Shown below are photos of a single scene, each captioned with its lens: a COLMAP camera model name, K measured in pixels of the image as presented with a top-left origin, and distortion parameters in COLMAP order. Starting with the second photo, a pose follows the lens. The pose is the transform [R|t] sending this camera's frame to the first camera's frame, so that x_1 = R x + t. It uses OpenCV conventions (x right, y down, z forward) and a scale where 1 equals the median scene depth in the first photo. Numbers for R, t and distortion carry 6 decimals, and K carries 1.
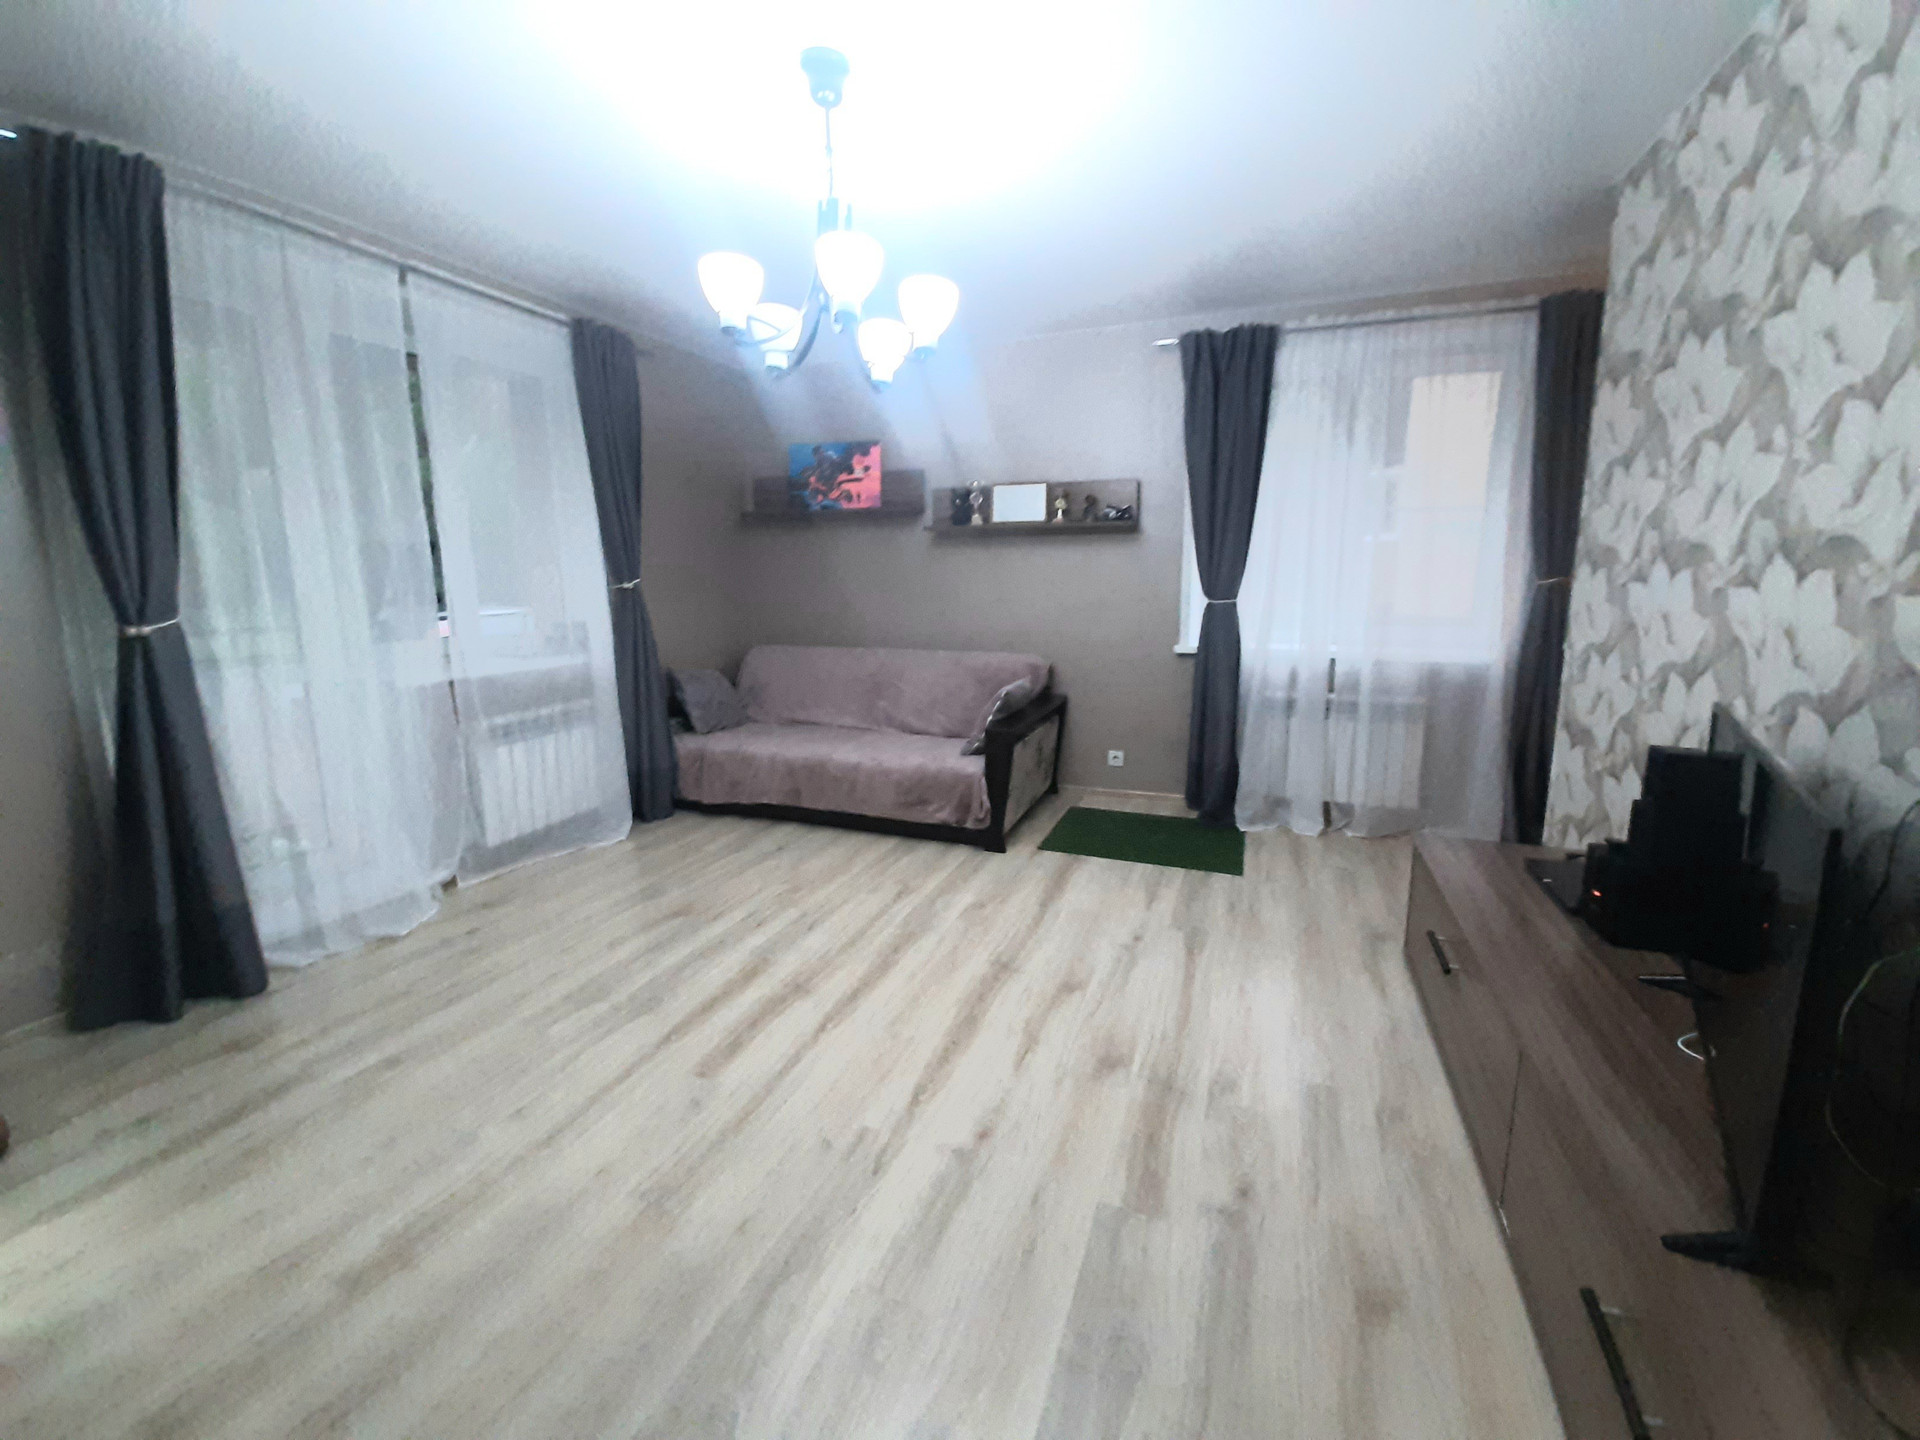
lens RADIAL K [[753.2, 0, 981.9], [0, 753.2, 695.3], [0, 0, 1]] dist [0.012873, -0.016397]
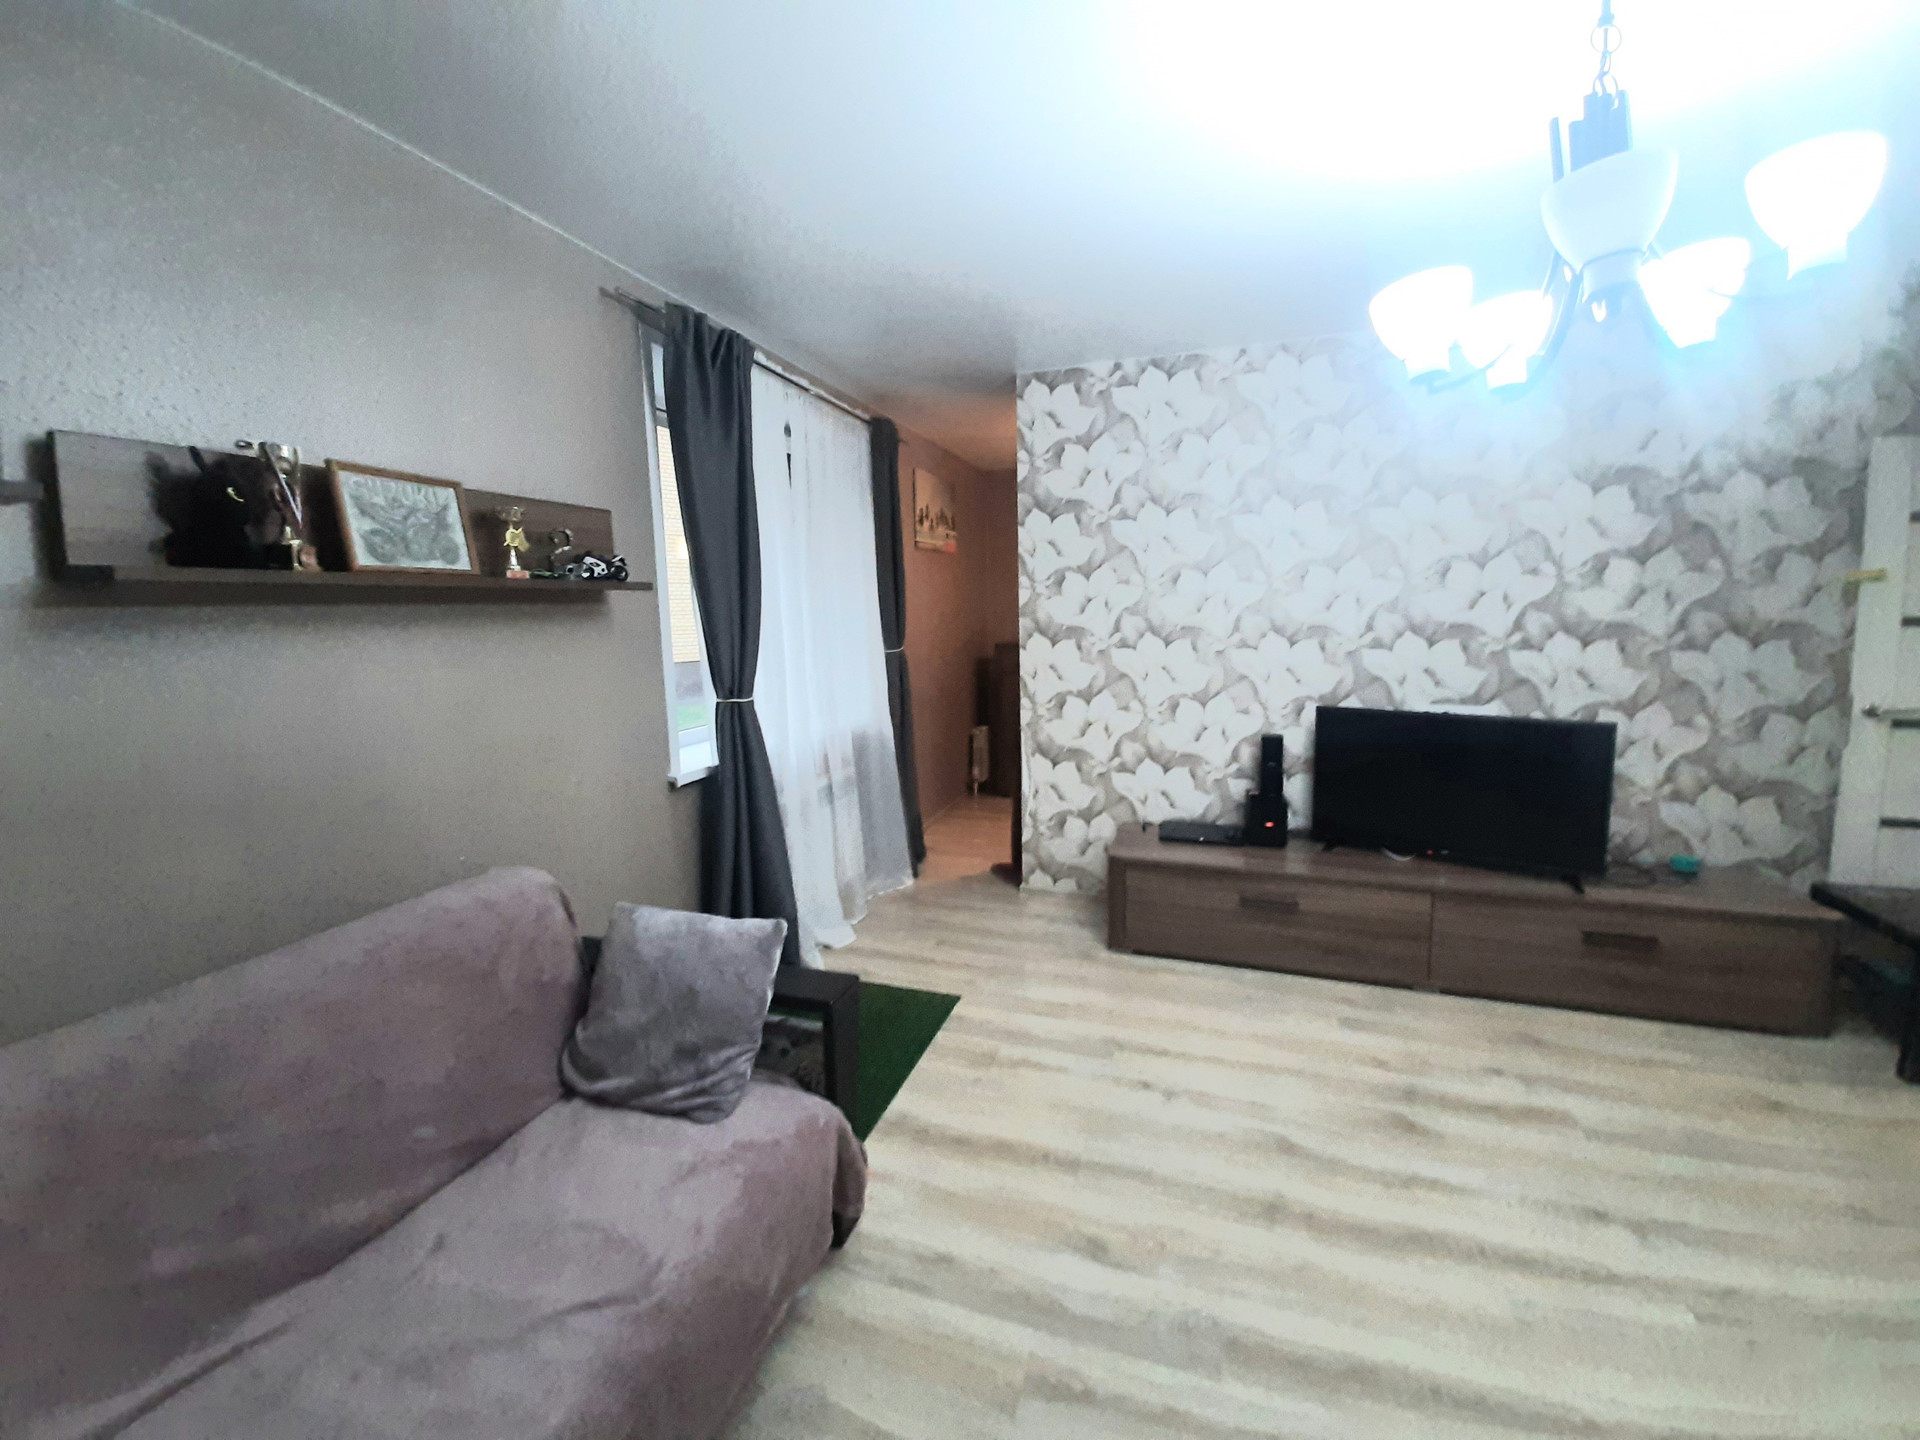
lens RADIAL K [[742.4, 0, 965.6], [0, 742.4, 695.4], [0, 0, 1]] dist [0.000310, -0.007903]
pose [[-0.029126, -0.110971, 0.993397, -0.645020], [0.181599, 0.976692, 0.114429, -0.273378], [-0.982941, 0.183733, -0.008295, 1.262438]]
